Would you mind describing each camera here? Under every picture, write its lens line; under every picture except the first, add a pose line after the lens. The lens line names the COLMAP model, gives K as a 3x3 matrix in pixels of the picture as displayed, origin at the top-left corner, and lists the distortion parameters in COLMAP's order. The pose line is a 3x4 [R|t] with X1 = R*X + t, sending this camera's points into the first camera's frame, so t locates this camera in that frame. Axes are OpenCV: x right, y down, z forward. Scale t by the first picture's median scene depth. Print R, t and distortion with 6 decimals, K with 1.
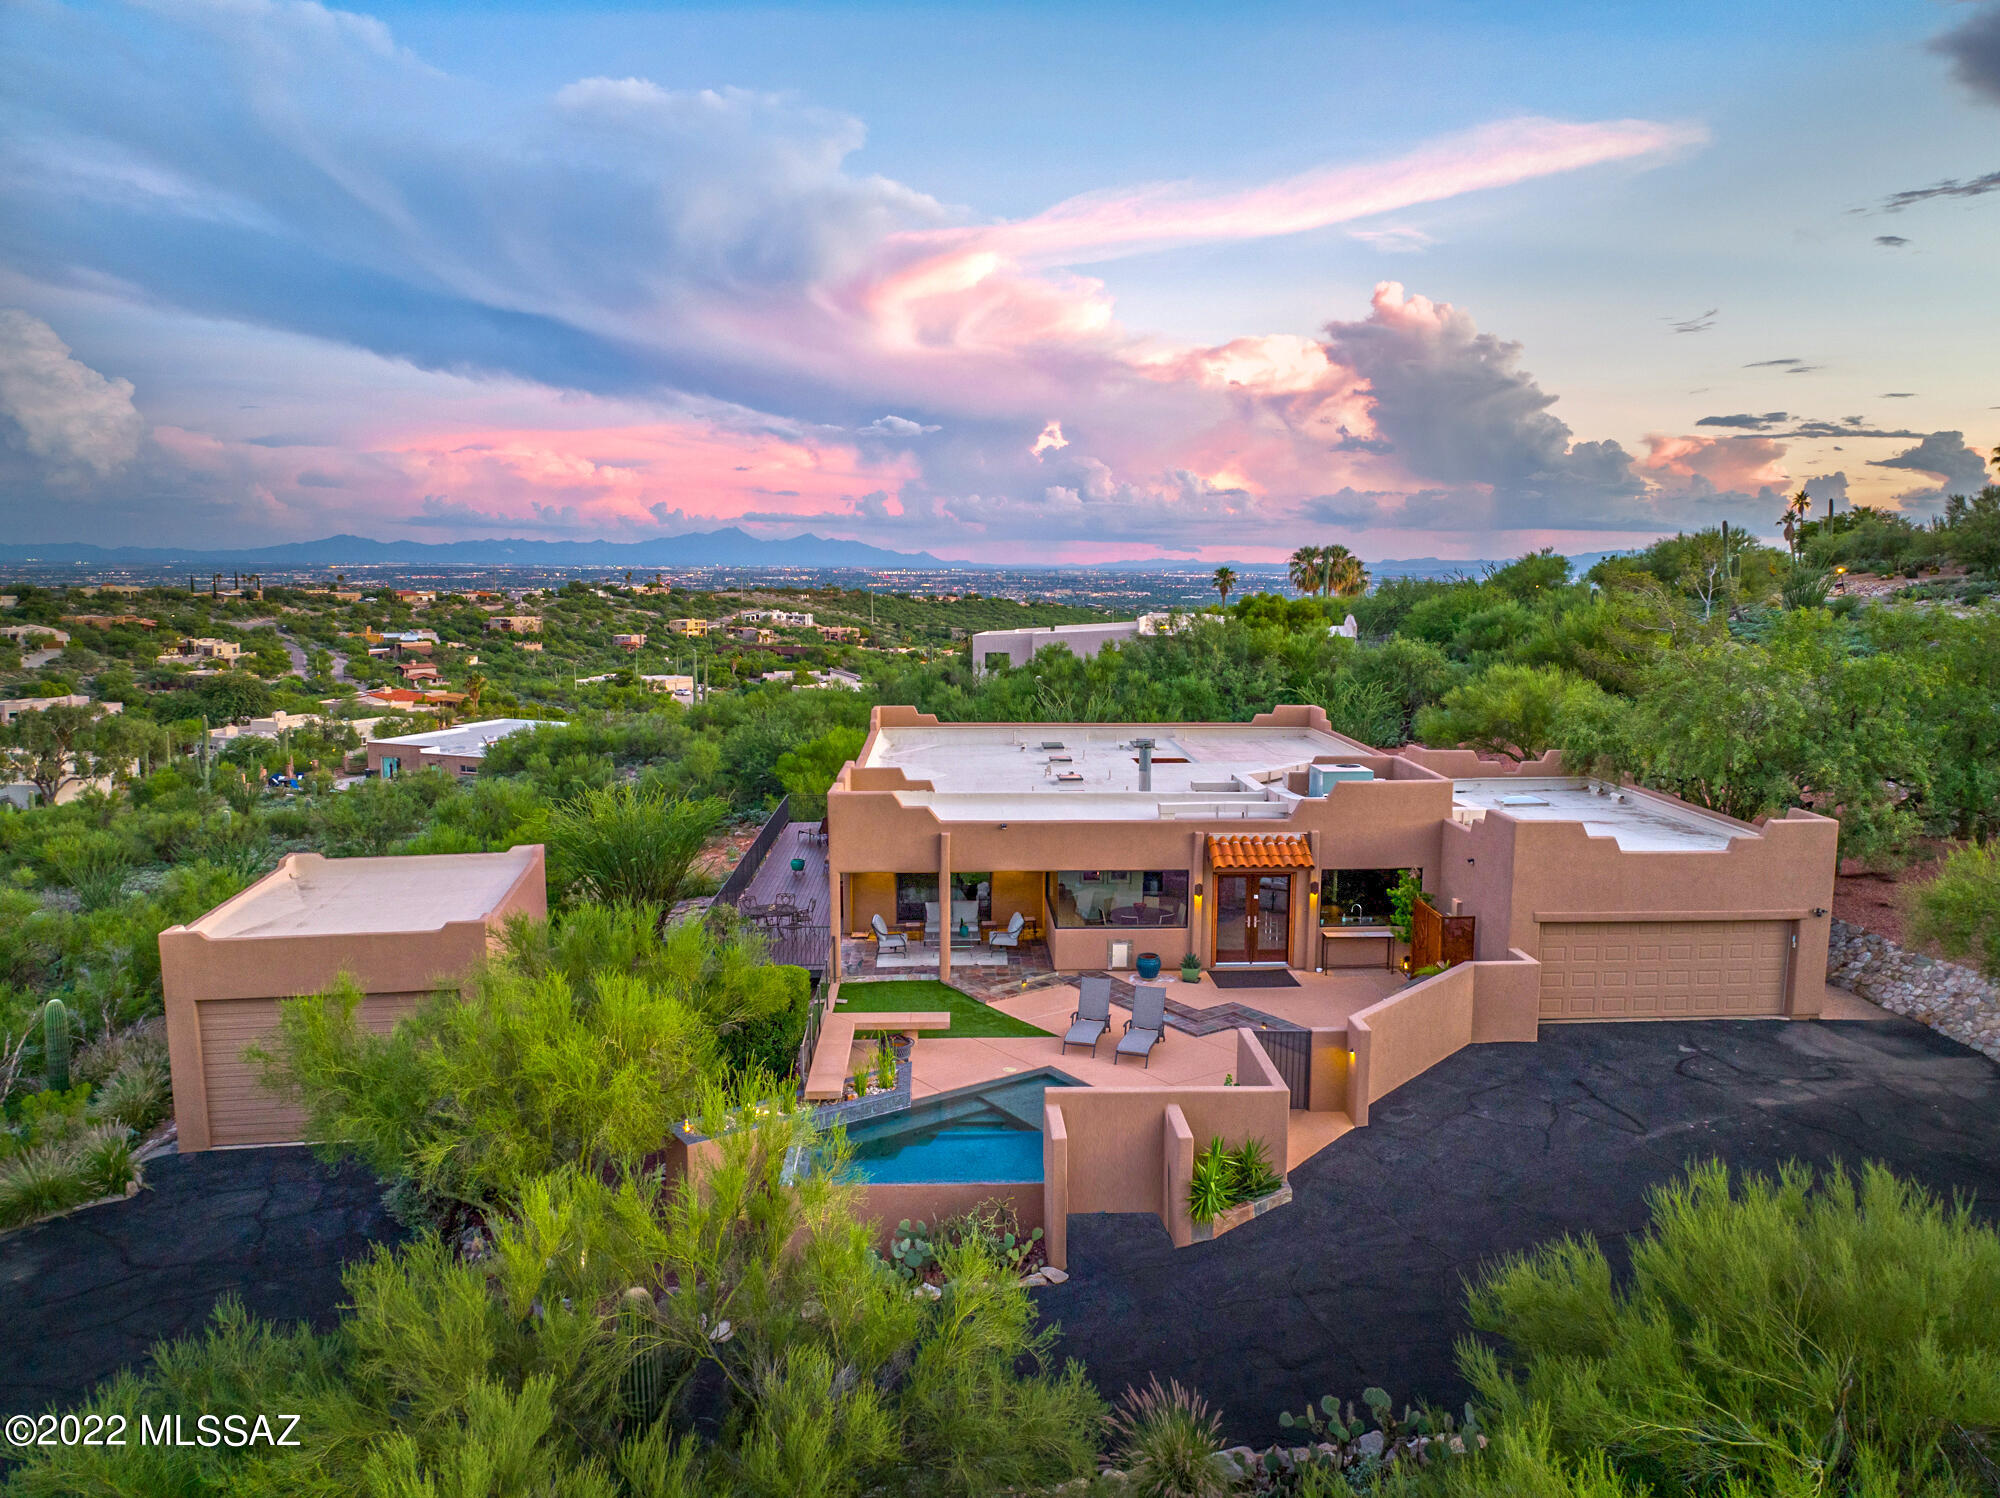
lens RADIAL K [[1424.9, 0, 1000.0], [0, 1424.9, 749.0], [0, 0, 1]] dist [-0.037604, 0.008389]
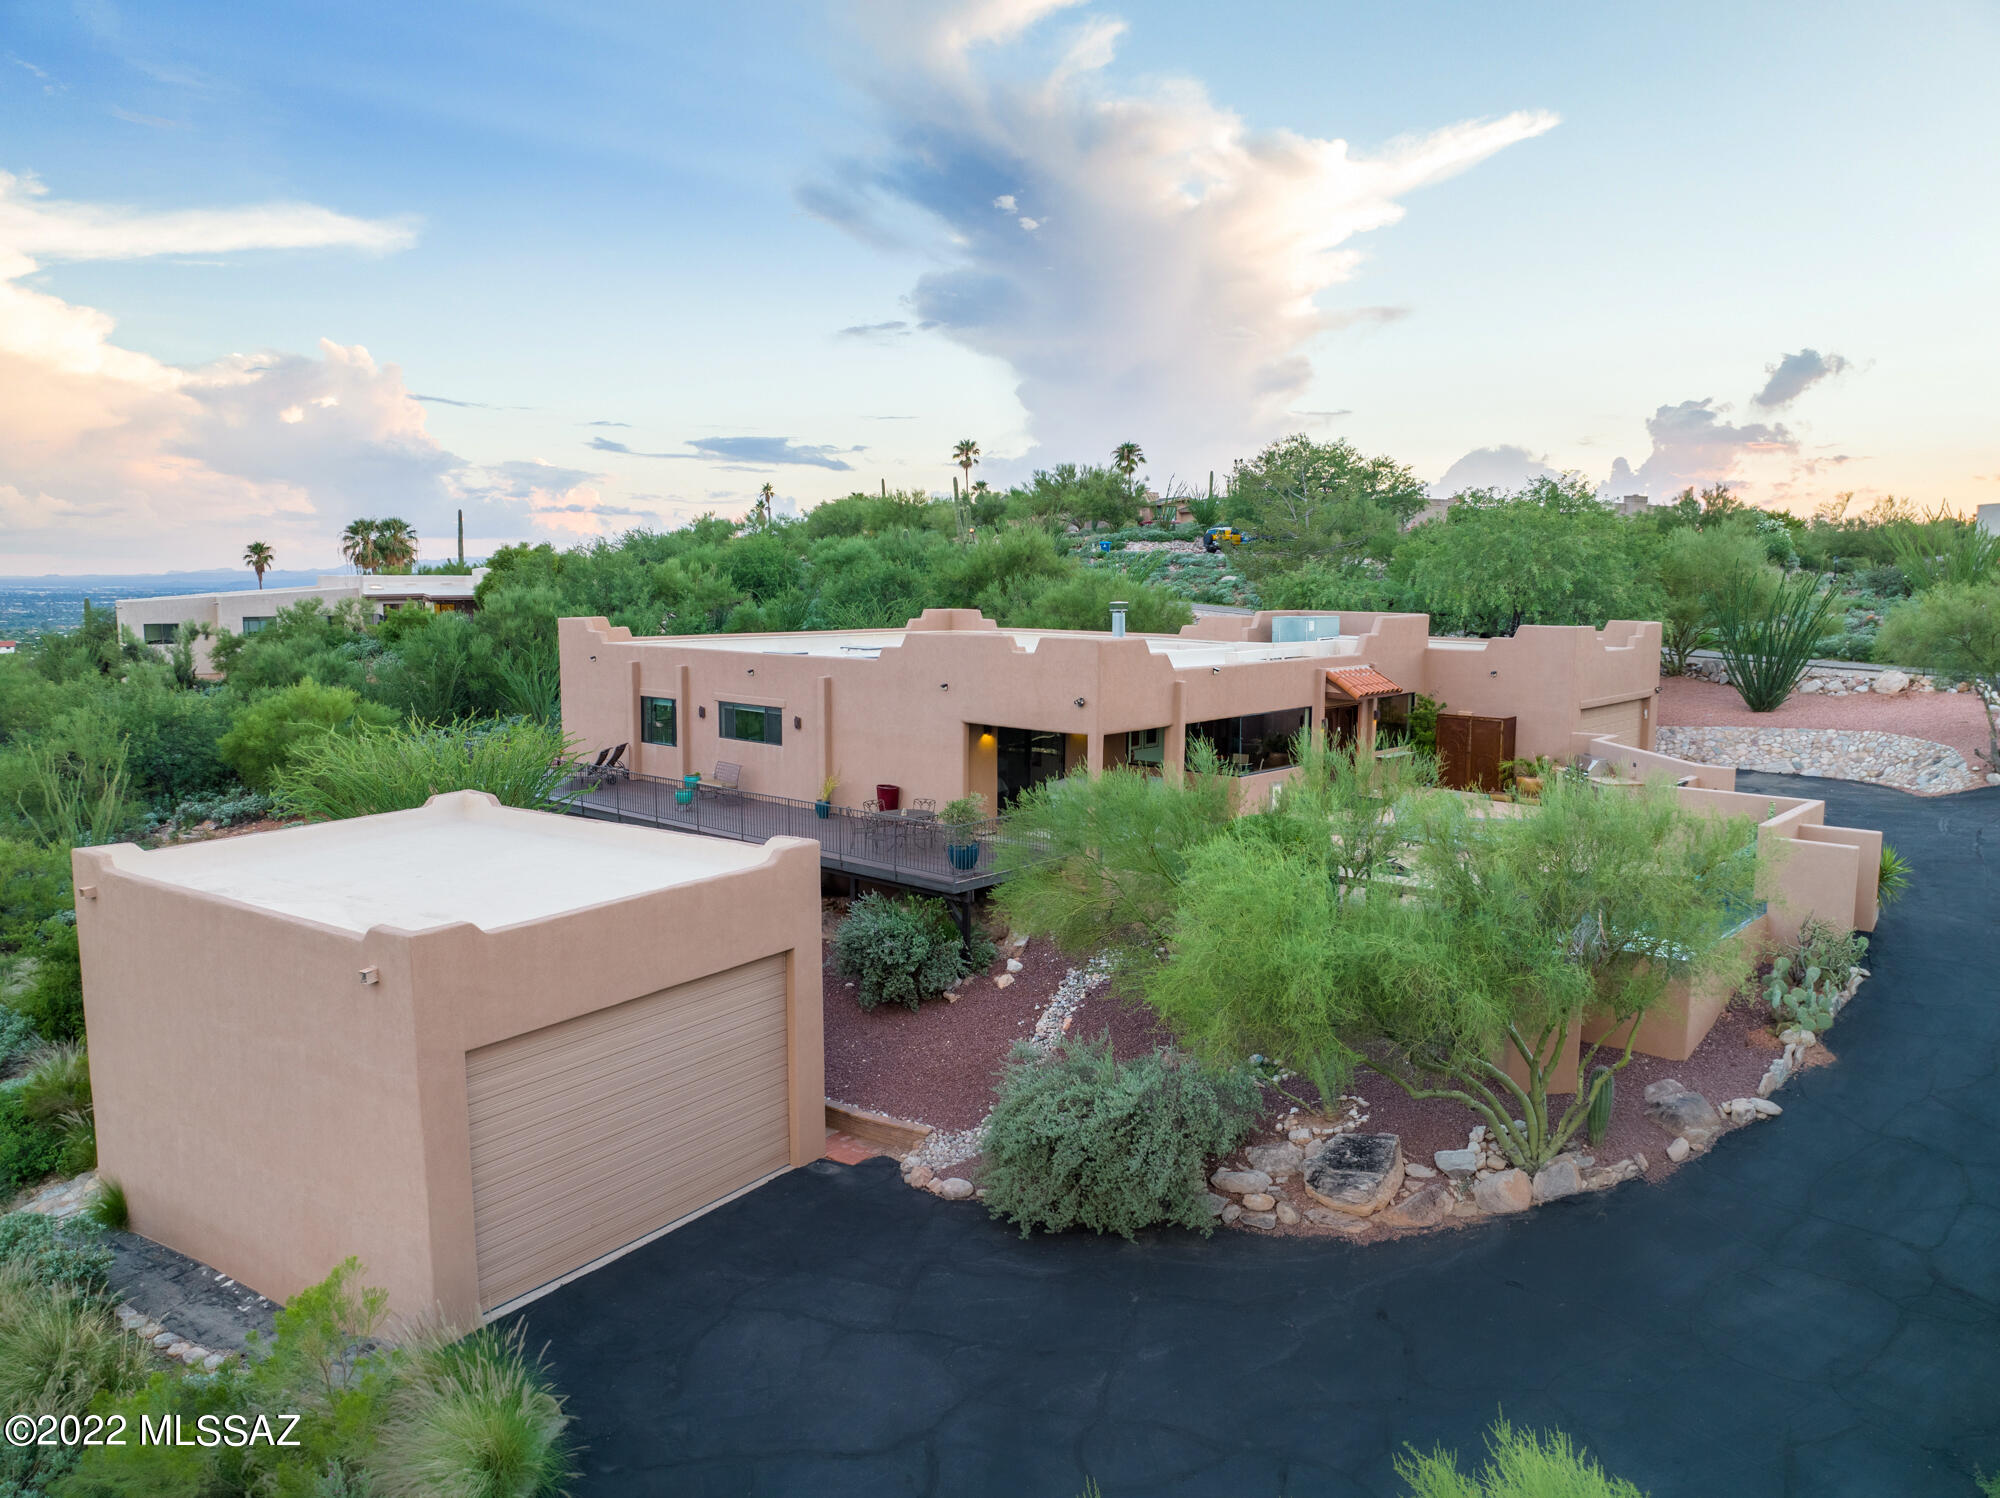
lens RADIAL K [[1402.3, 0, 1000.0], [0, 1402.3, 749.0], [0, 0, 1]] dist [-0.008749, -0.101816]
pose [[0.704032, -0.090125, 0.704426, -0.727544], [0.095517, 0.994919, 0.031827, 0.061092], [-0.703715, 0.044878, 0.709064, 0.435308]]
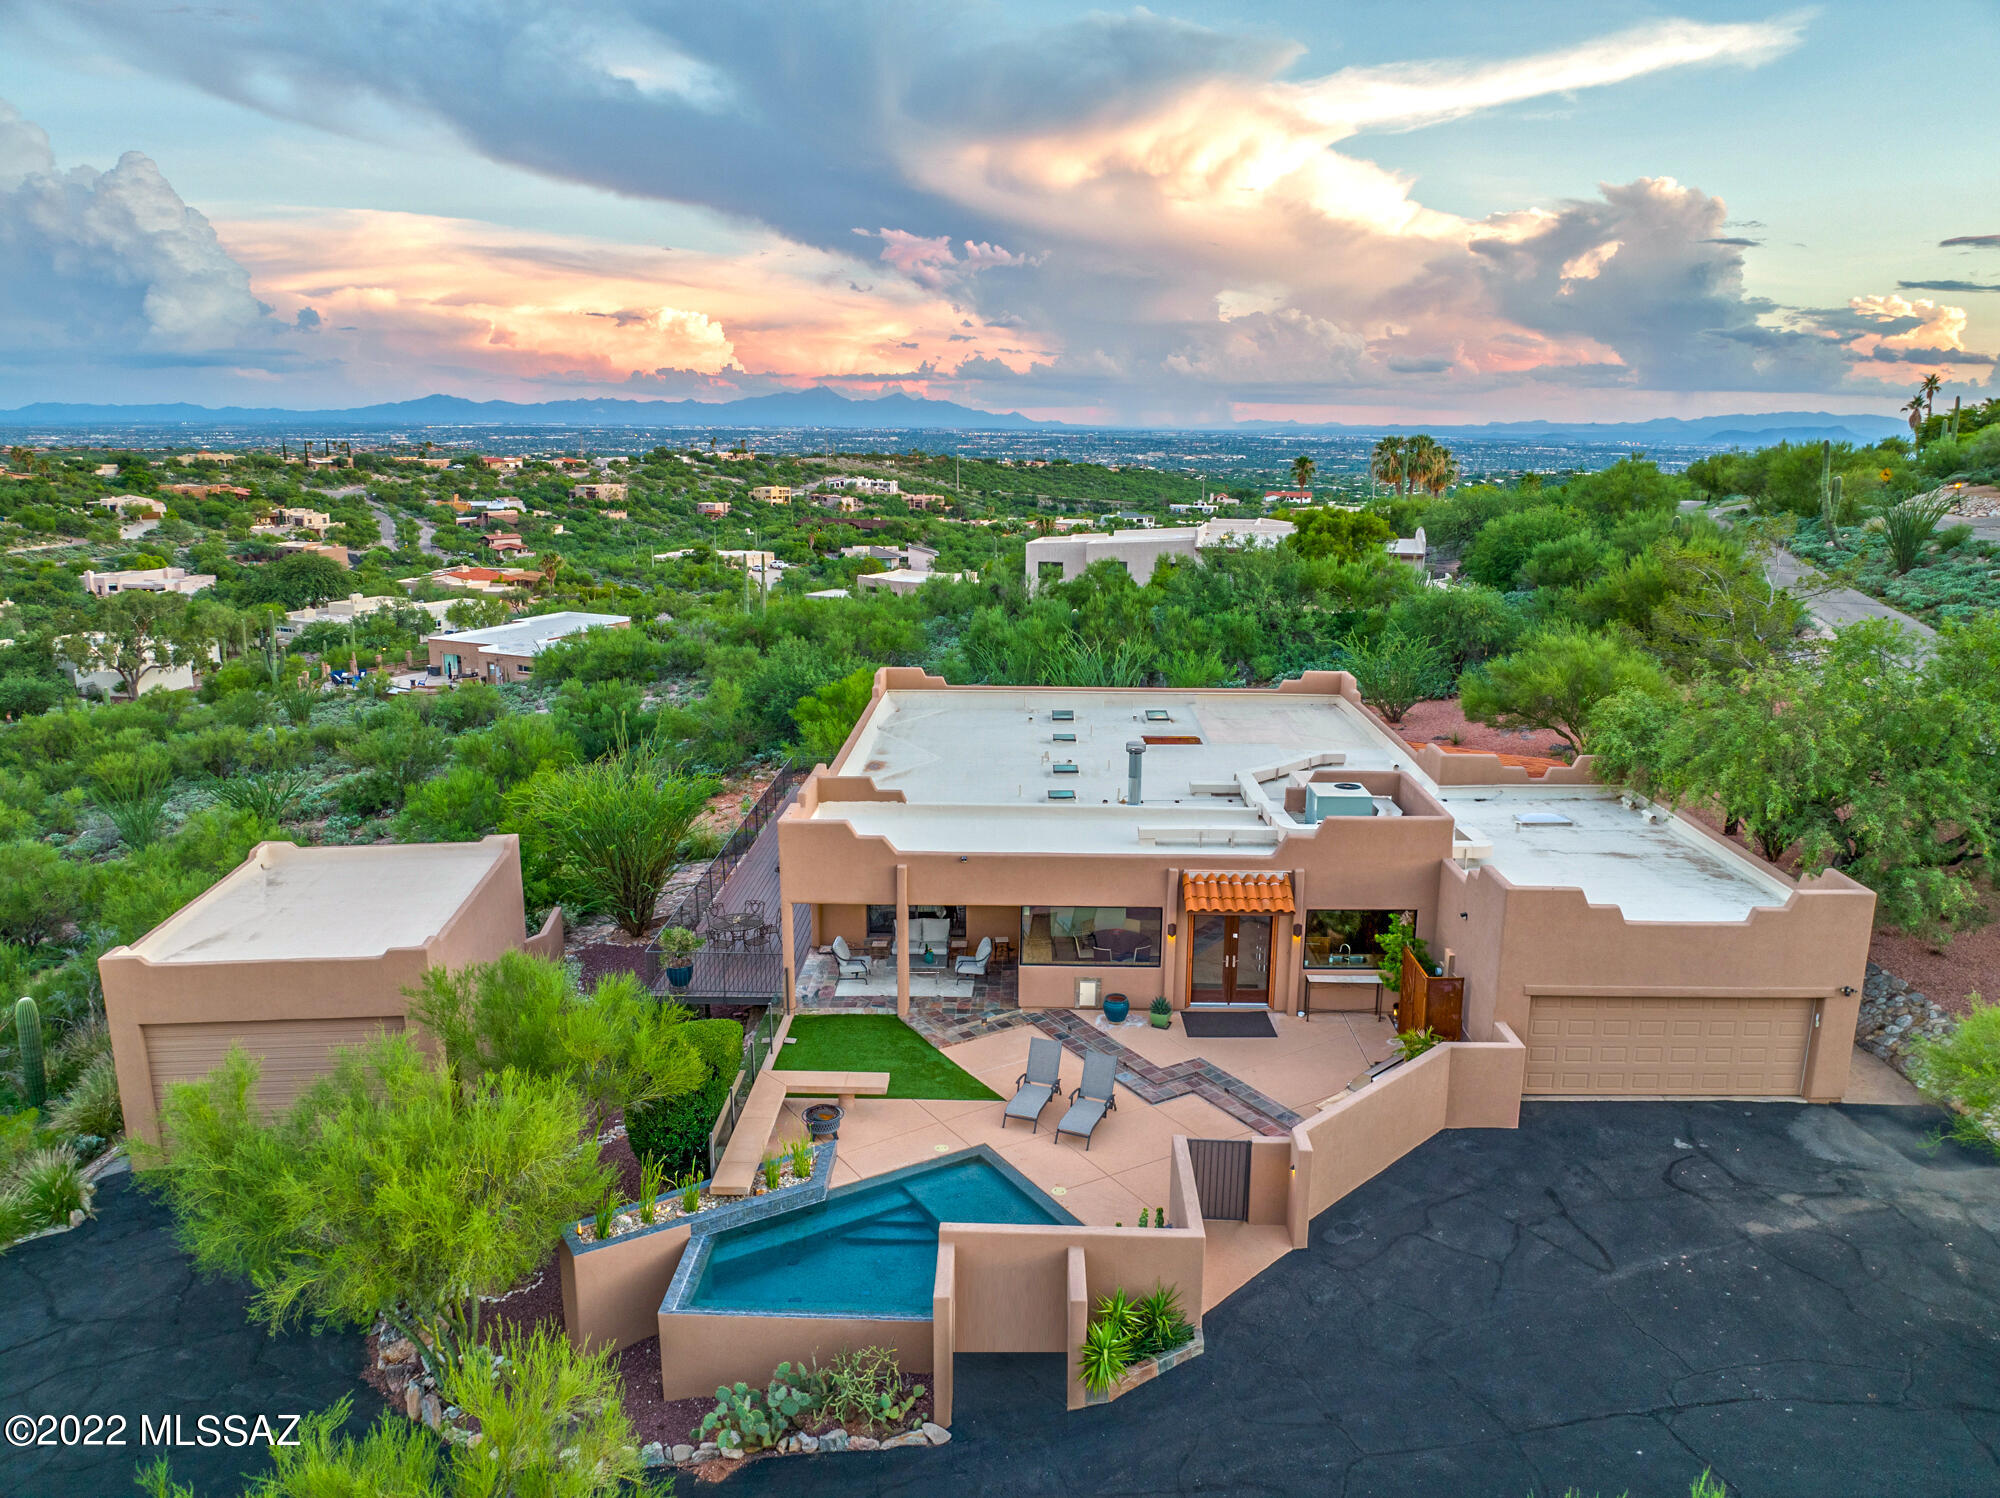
lens RADIAL K [[1424.9, 0, 1000.0], [0, 1424.9, 749.0], [0, 0, 1]] dist [-0.037604, 0.008389]
pose [[0.997877, 0.017062, -0.062849, 0.081805], [-0.010898, 0.995211, 0.097136, -0.106557], [0.064205, -0.096245, 0.993285, 0.073273]]
